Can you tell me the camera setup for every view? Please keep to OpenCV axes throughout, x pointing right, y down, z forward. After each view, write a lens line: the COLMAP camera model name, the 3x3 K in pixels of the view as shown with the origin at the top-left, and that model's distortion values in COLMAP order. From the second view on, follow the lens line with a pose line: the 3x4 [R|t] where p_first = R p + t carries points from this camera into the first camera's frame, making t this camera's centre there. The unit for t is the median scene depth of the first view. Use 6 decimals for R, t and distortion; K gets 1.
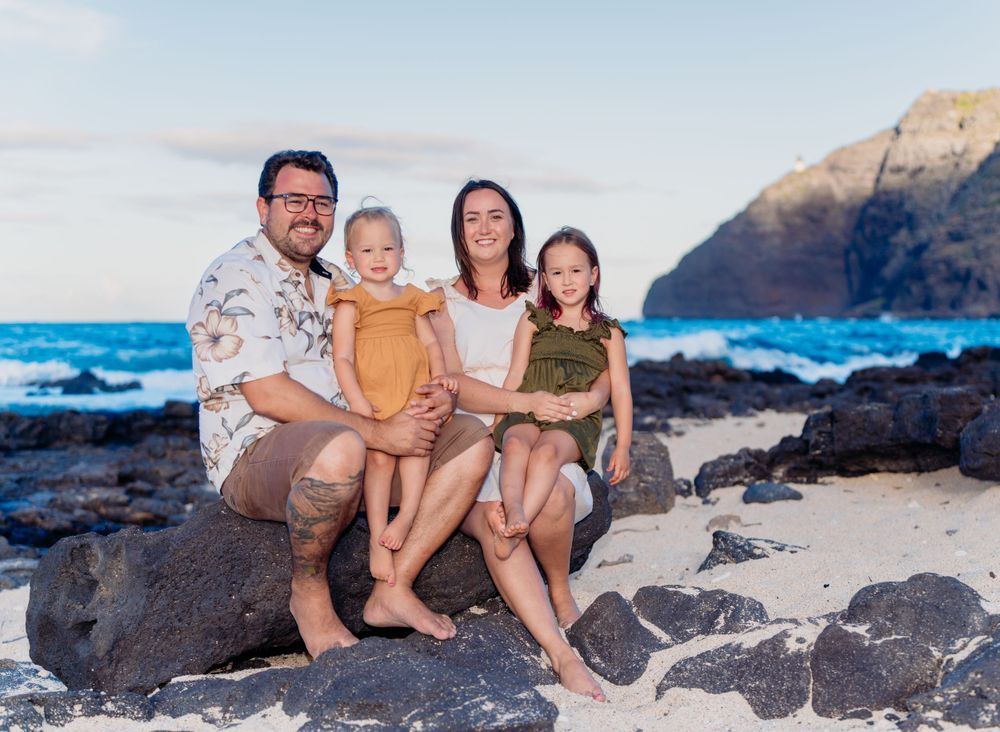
lens RADIAL K [[771.4, 0, 499.2], [0, 771.4, 364.0], [0, 0, 1]] dist [-0.009844, -0.004731]
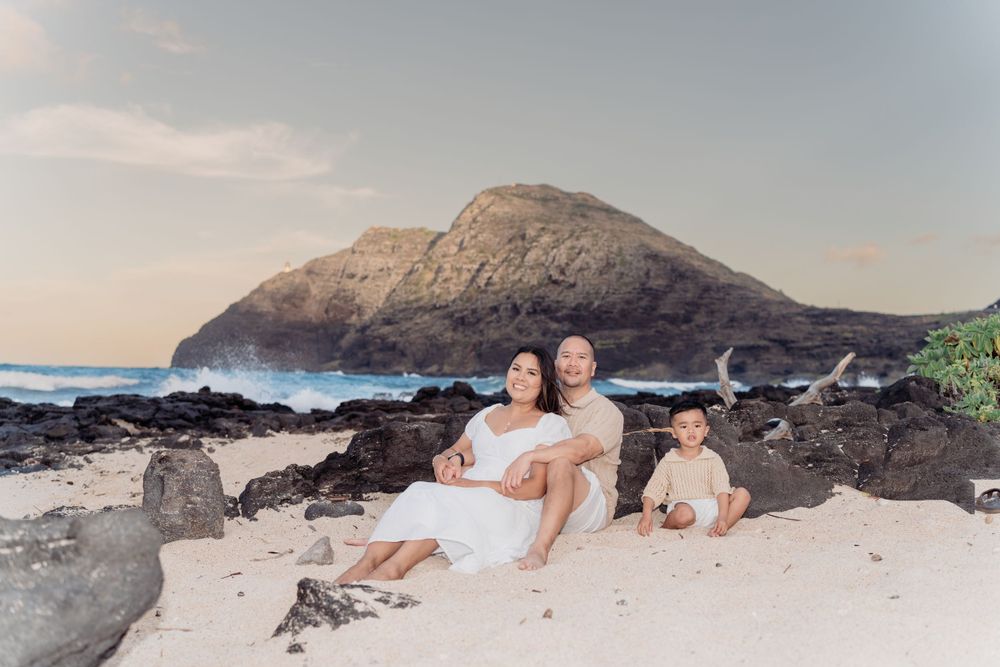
lens RADIAL K [[1084.9, 0, 504.0], [0, 1084.9, 329.7], [0, 0, 1]] dist [0.019731, 0.000000]
pose [[0.903963, 0.049894, 0.424689, -0.112043], [-0.041200, 0.998711, -0.029638, -0.094644], [-0.425621, 0.009295, 0.904854, -1.047225]]
